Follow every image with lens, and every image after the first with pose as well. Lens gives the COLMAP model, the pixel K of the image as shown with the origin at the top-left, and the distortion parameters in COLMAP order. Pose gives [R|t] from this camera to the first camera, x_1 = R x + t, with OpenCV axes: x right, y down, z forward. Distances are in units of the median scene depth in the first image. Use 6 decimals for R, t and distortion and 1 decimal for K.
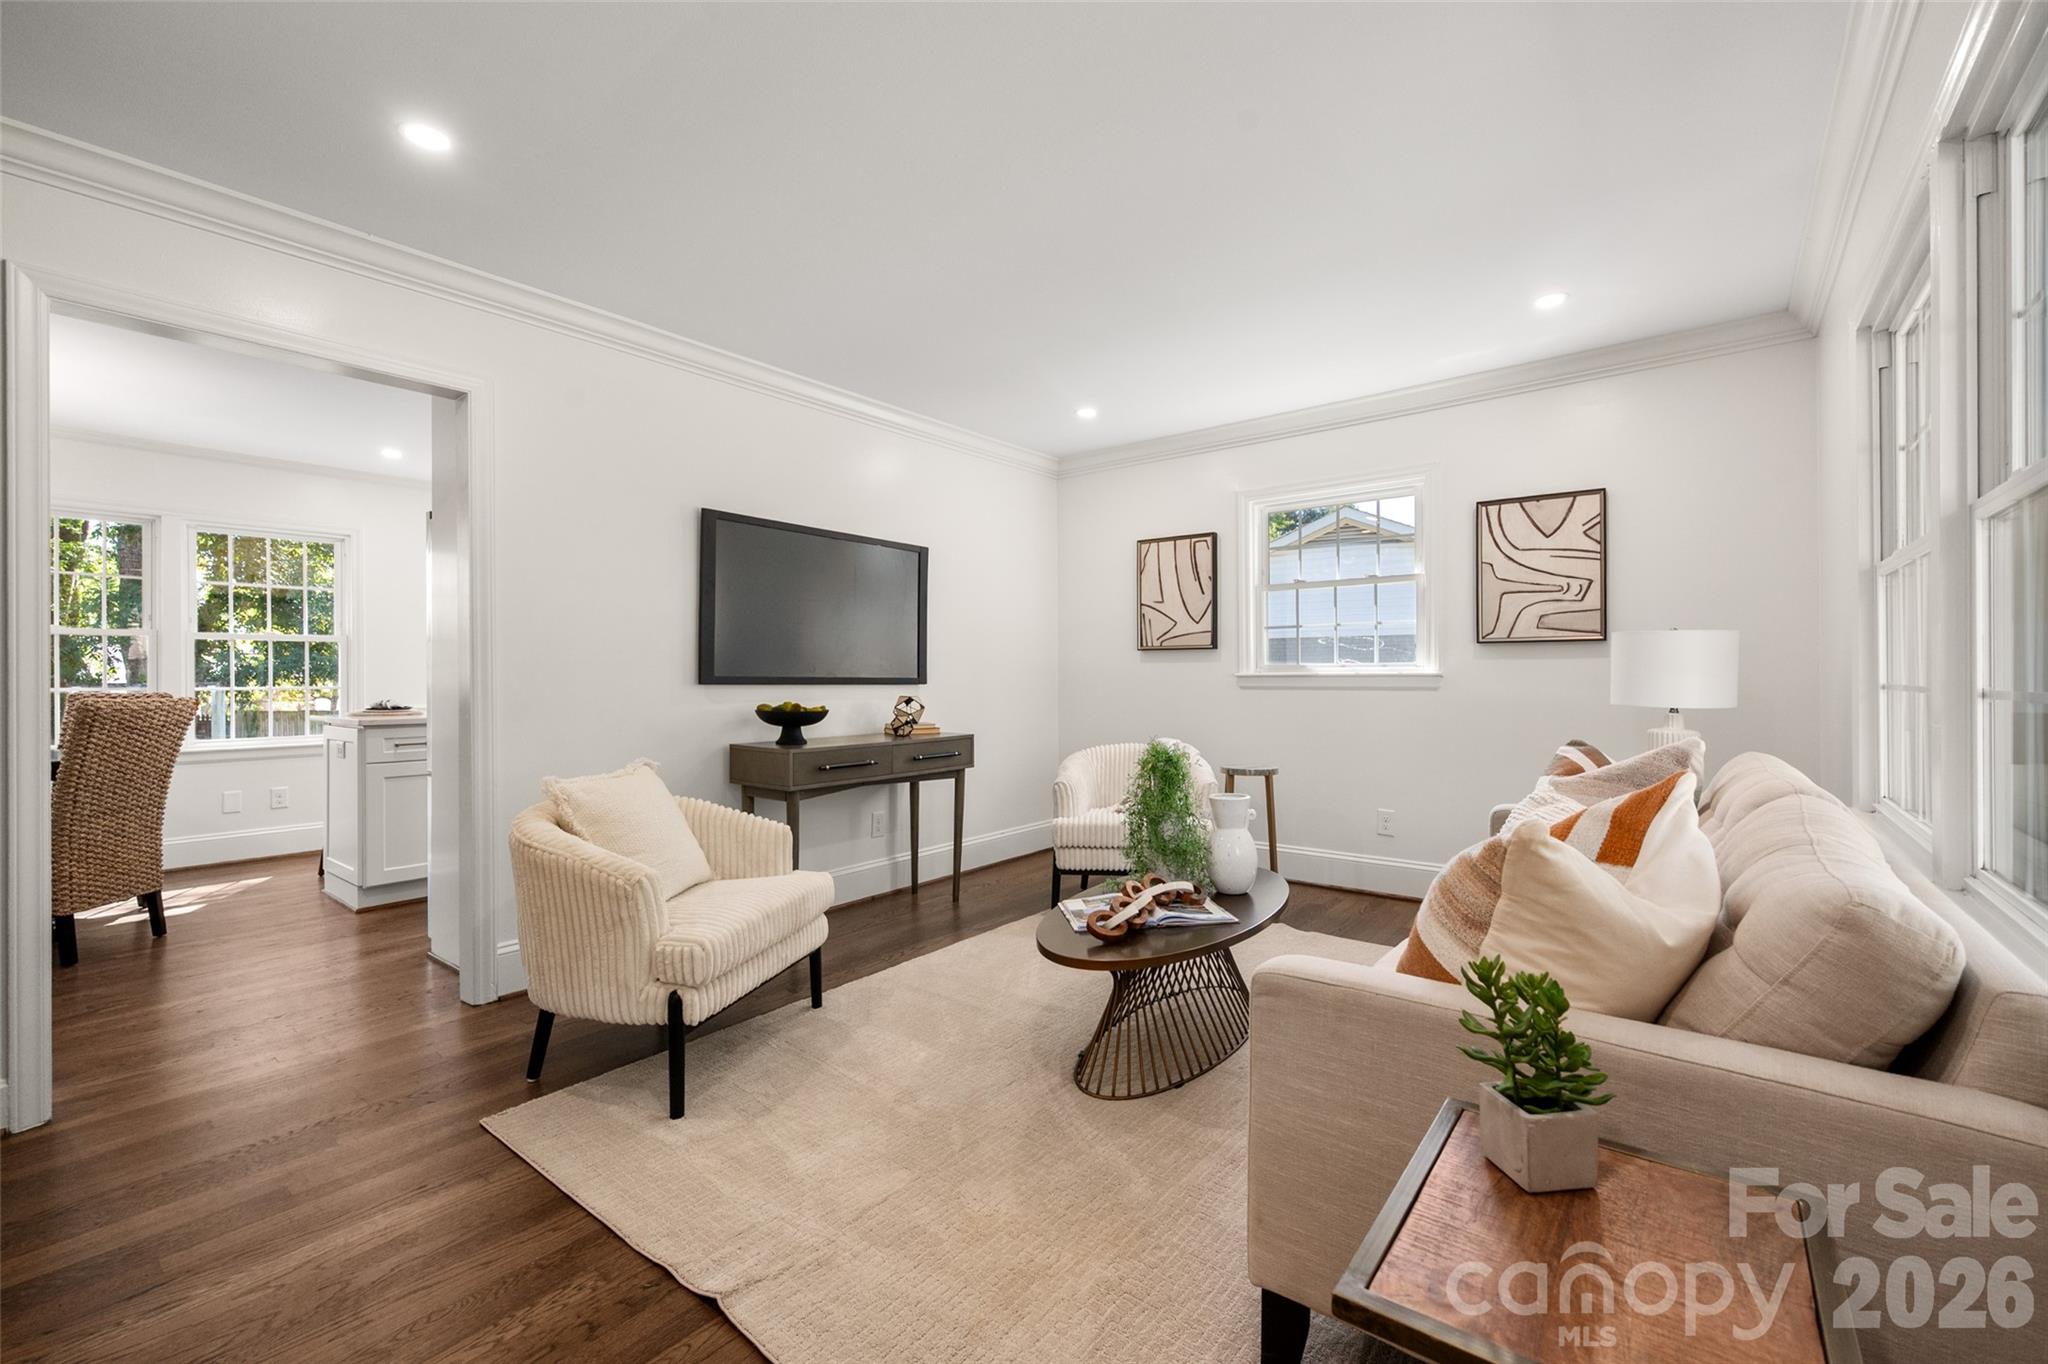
lens RADIAL K [[893.3, 0, 1082.7], [0, 893.3, 678.2], [0, 0, 1]] dist [-0.003883, -0.000195]
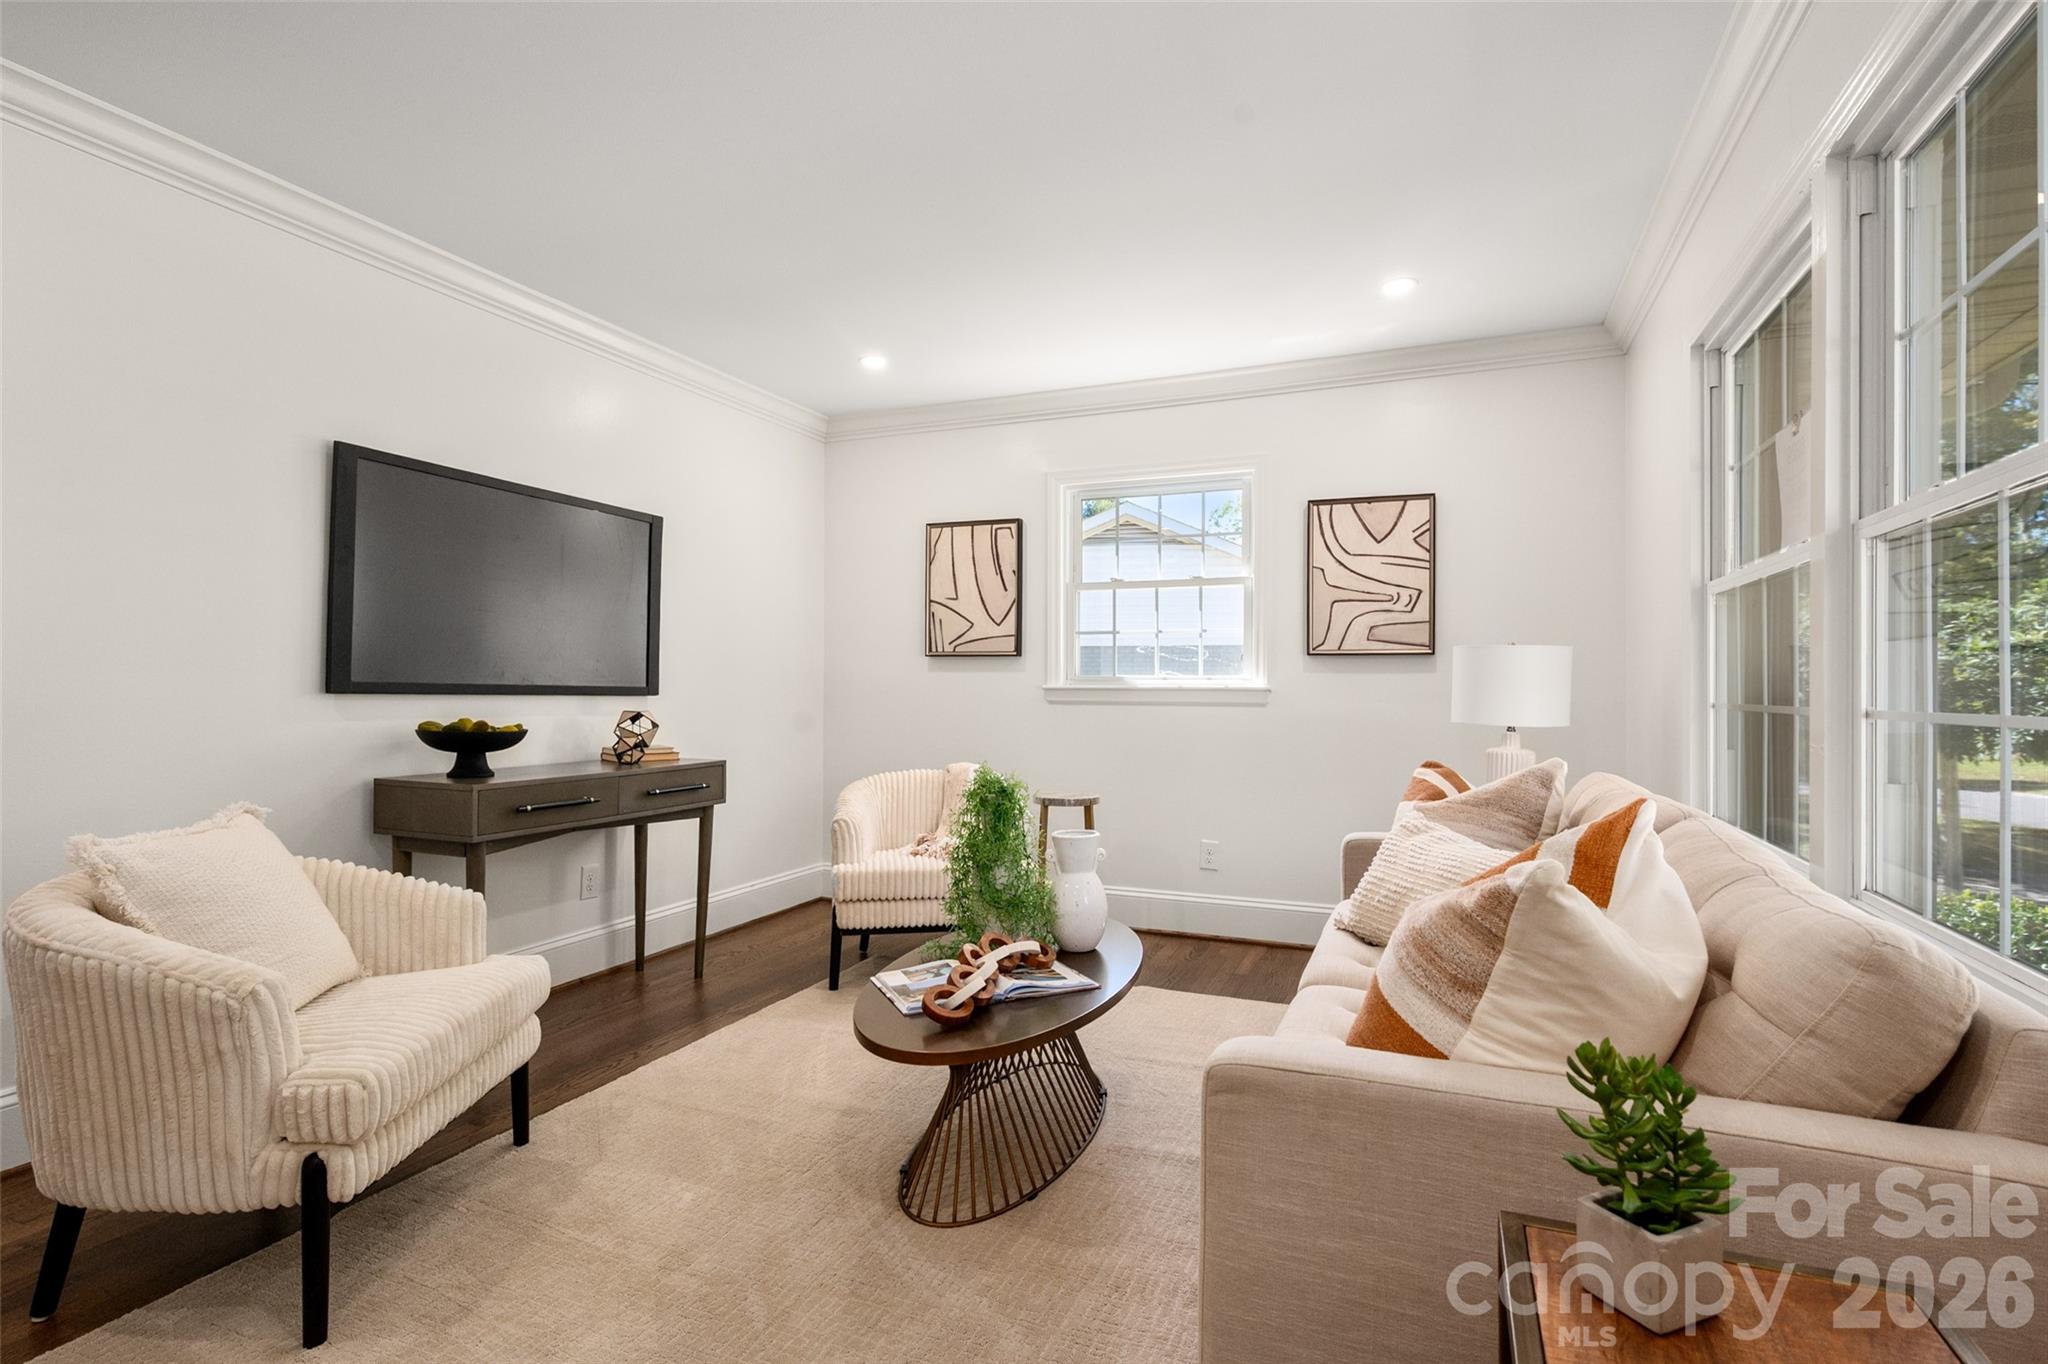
lens RADIAL K [[988.7, 0, 1025.0], [0, 988.7, 683.8], [0, 0, 1]] dist [-0.002249, 0.000509]
pose [[0.963033, 0.010749, 0.269168, -0.132694], [-0.009014, 0.999930, -0.007681, 0.000674], [-0.269232, 0.004971, 0.963063, 0.130242]]
